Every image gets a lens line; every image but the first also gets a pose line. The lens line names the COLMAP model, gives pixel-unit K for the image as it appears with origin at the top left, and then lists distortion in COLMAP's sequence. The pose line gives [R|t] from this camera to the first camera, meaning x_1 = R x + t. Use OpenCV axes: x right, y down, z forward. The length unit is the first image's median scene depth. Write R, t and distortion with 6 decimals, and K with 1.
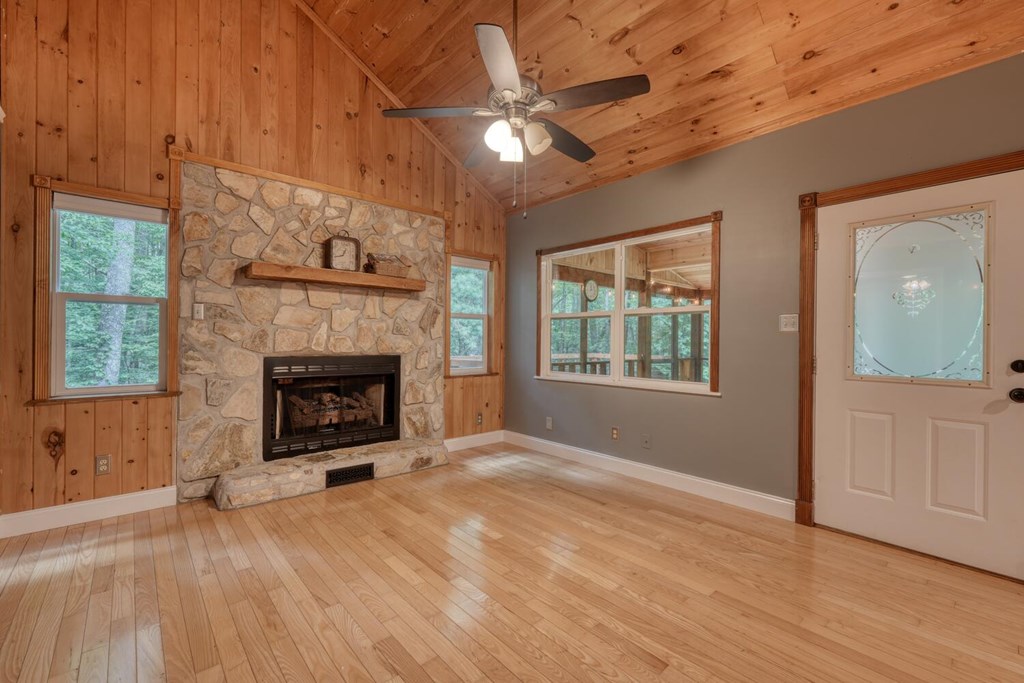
lens RADIAL K [[432.9, 0, 515.0], [0, 432.9, 340.5], [0, 0, 1]] dist [-0.000732, 0.000366]
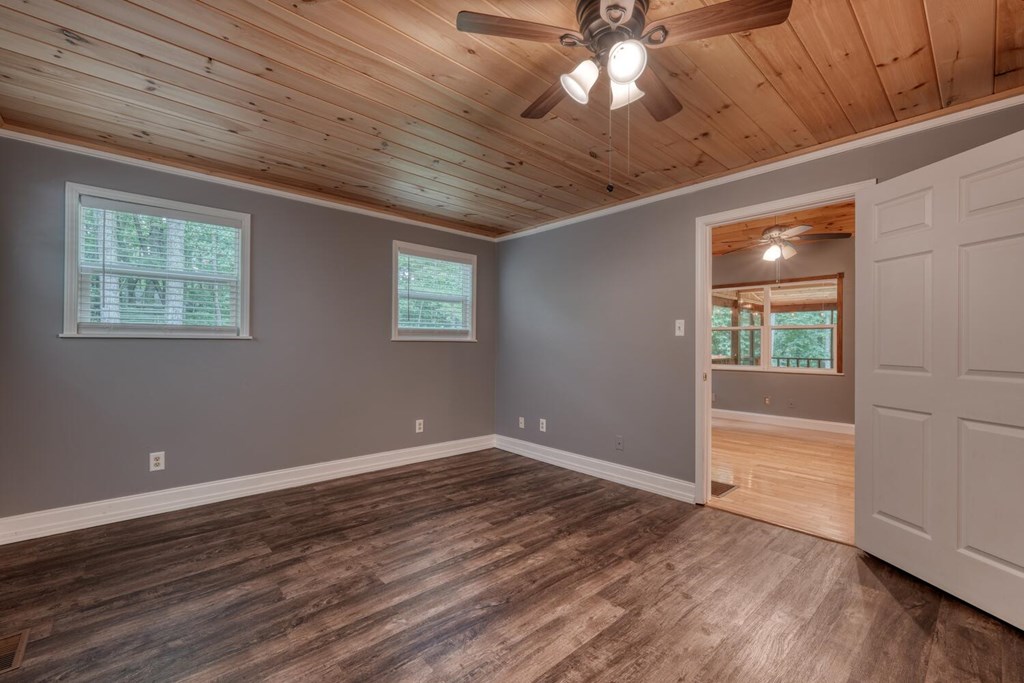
lens RADIAL K [[432.9, 0, 508.9], [0, 432.9, 344.0], [0, 0, 1]] dist [-0.000732, 0.000366]
pose [[0.999969, -0.005876, 0.005198, -0.912426], [0.005875, 0.999983, 0.000367, -0.009932], [-0.005200, -0.000337, 0.999986, -0.781311]]
